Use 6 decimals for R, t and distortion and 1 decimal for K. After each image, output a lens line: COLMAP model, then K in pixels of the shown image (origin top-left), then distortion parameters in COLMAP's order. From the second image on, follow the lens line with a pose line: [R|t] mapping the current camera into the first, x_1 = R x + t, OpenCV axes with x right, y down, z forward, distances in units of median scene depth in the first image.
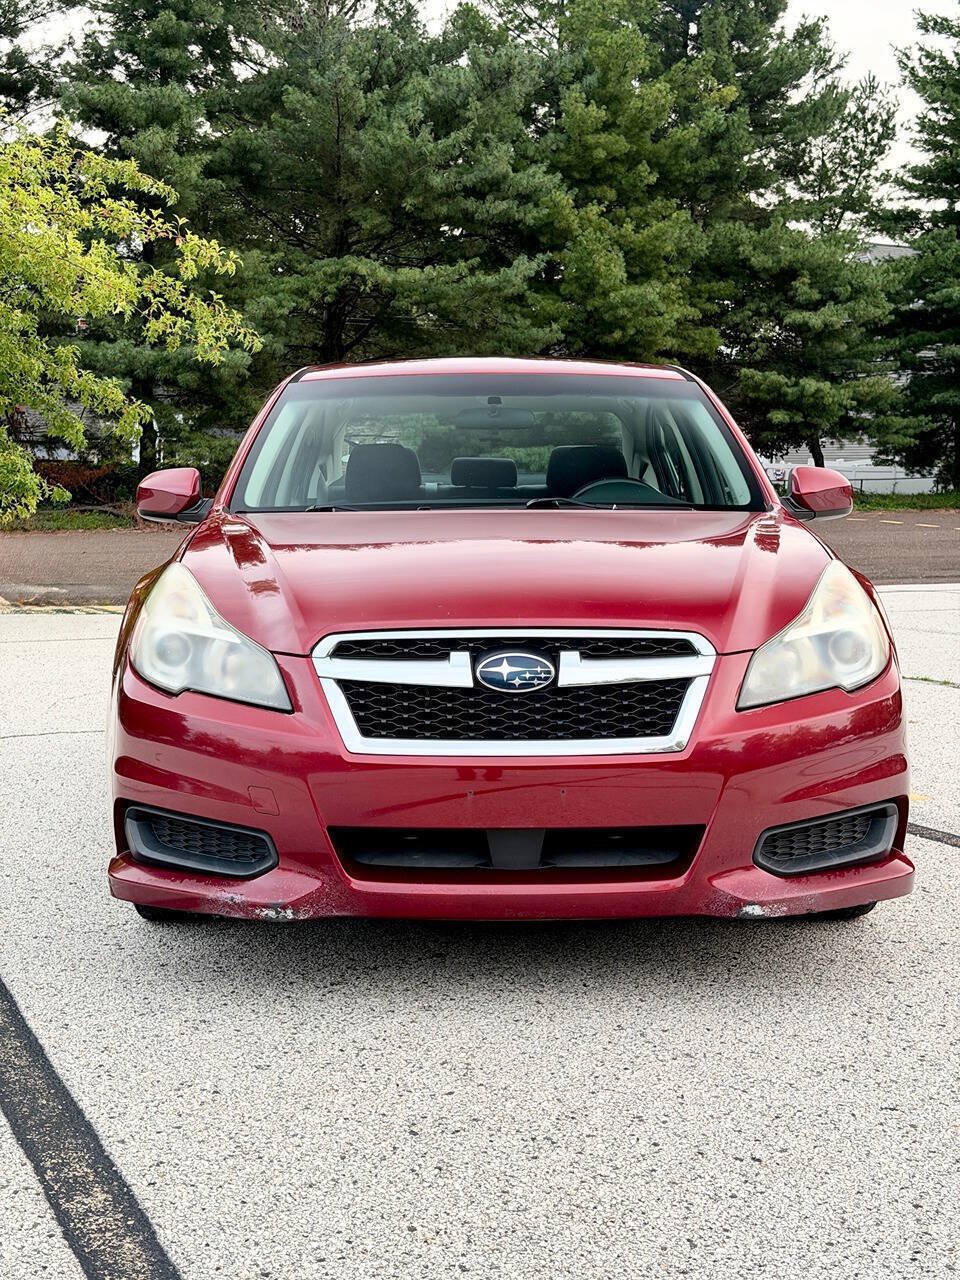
lens RADIAL K [[1766.0, 0, 472.6], [0, 1766.0, 639.7], [0, 0, 1]] dist [0.078305, 0.000000]
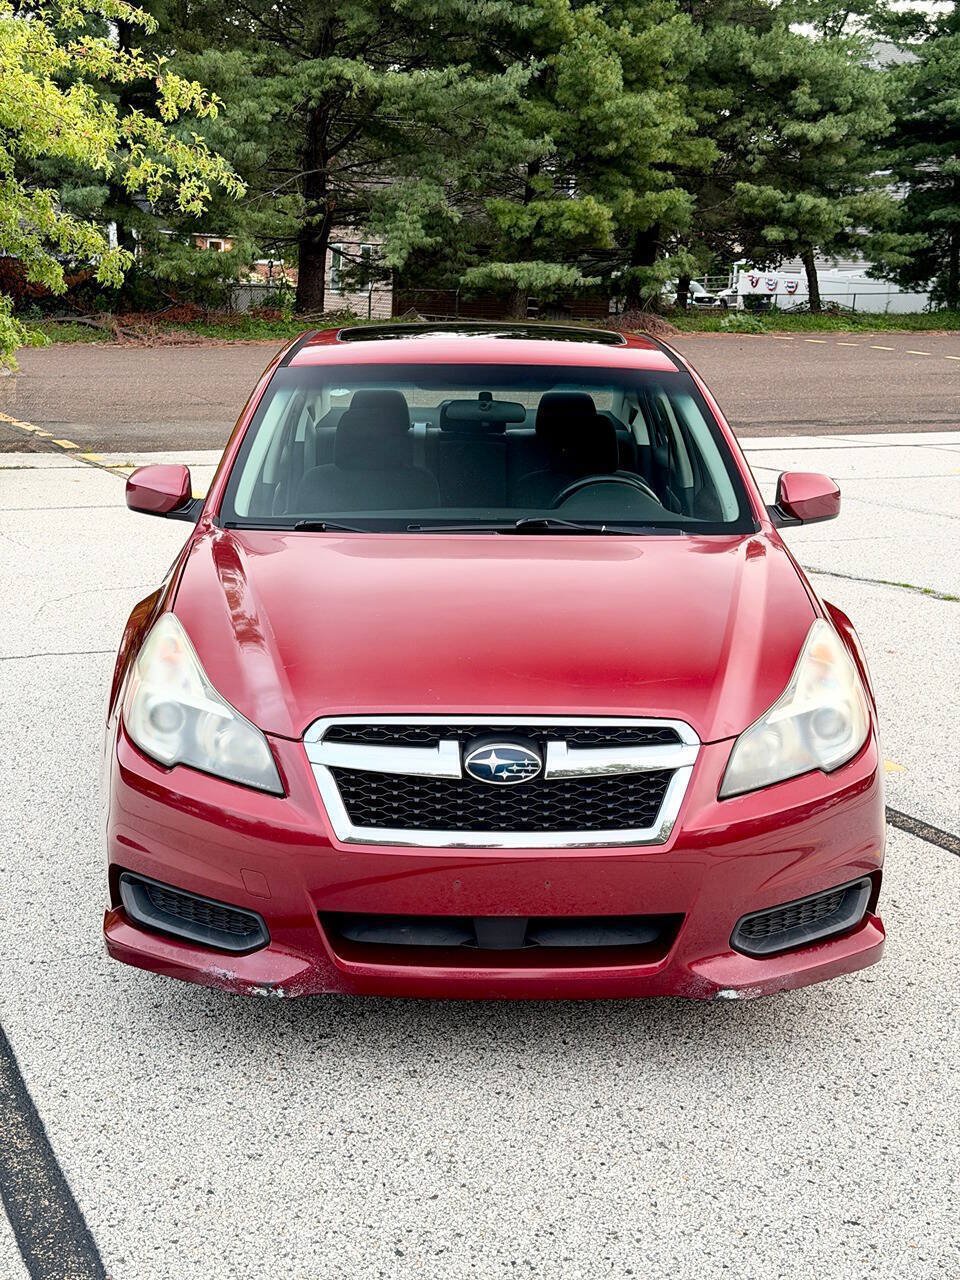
lens RADIAL K [[1766.0, 0, 477.2], [0, 1766.0, 657.1], [0, 0, 1]] dist [0.078305, 0.000000]
pose [[0.999808, 0.014655, 0.013043, -0.004693], [-0.016030, 0.993535, 0.112393, -0.144705], [-0.011312, -0.112580, 0.993578, -0.006552]]
